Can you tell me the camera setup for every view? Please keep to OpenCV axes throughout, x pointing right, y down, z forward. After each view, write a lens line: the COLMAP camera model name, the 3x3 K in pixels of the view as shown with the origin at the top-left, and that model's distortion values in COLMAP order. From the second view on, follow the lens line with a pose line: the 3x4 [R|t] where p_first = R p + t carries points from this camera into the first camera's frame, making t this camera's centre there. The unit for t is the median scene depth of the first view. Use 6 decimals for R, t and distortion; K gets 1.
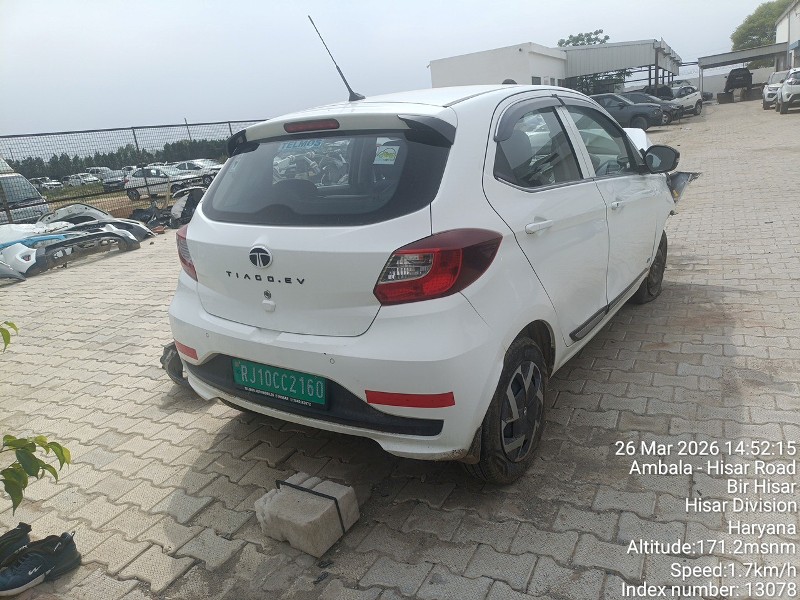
lens RADIAL K [[585.7, 0, 400.0], [0, 585.7, 300.0], [0, 0, 1]] dist [0.022437, -0.010469]
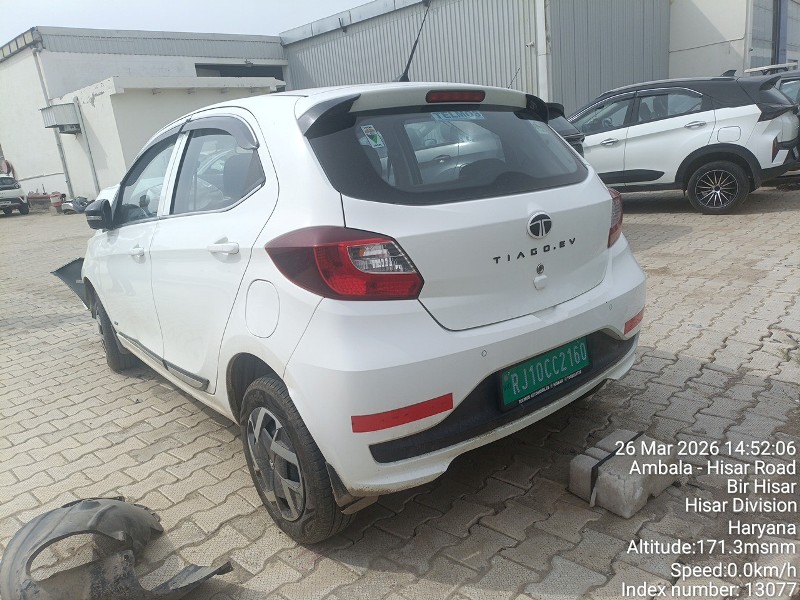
lens RADIAL K [[585.7, 0, 400.0], [0, 585.7, 300.0], [0, 0, 1]] dist [0.022437, -0.010469]
pose [[0.292854, -0.160471, 0.942595, -1.126961], [0.332653, 0.941331, 0.056904, -0.085936], [-0.896425, 0.296892, 0.329054, 0.911925]]
